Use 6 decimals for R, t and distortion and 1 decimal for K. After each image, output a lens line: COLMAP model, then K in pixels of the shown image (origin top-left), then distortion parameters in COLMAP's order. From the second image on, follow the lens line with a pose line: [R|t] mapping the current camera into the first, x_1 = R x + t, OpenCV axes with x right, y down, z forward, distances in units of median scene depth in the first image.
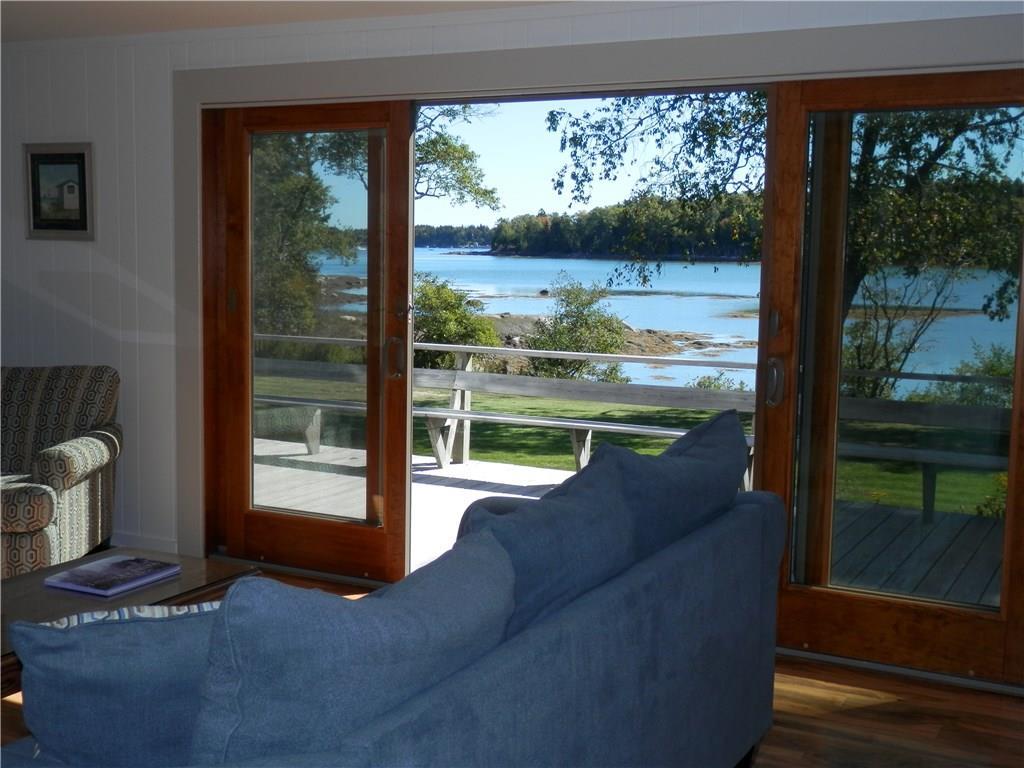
lens RADIAL K [[1246.7, 0, 535.0], [0, 1246.7, 386.4], [0, 0, 1]] dist [0.018516, 0.013190]
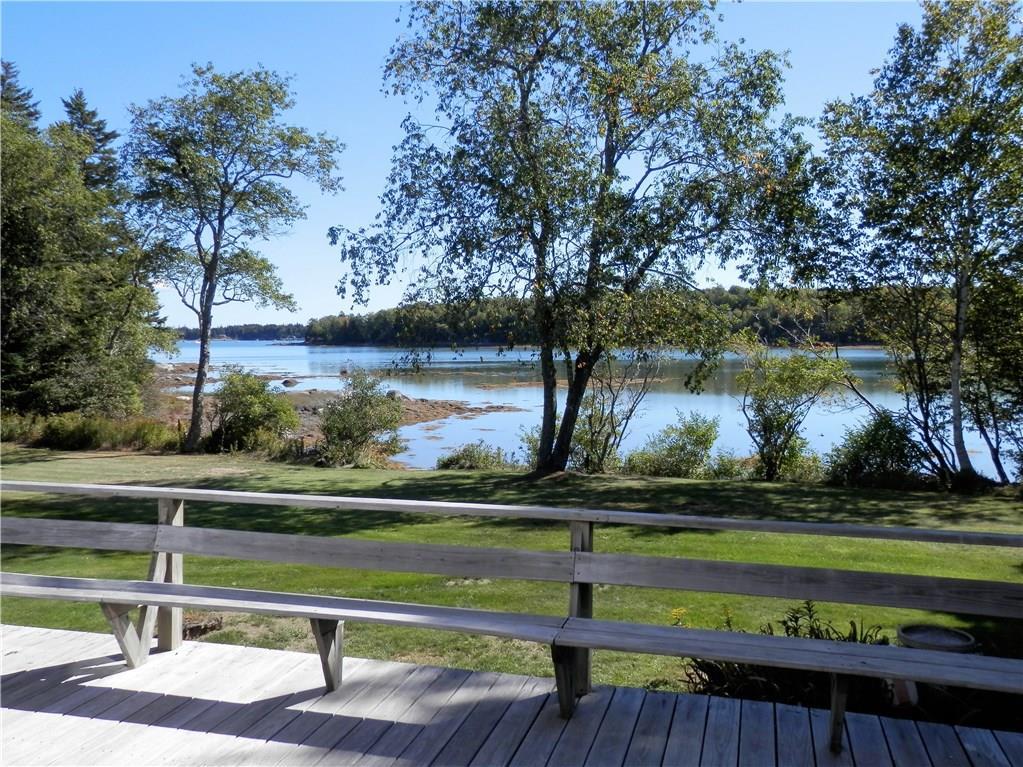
lens RADIAL K [[868.3, 0, 511.5], [0, 868.3, 383.5], [0, 0, 1]] dist [0.037725, 0.011777]
pose [[0.980854, -0.028147, 0.192701, 0.016258], [0.039207, 0.997780, -0.053825, -0.022334], [-0.190758, 0.060350, 0.979780, 0.167955]]
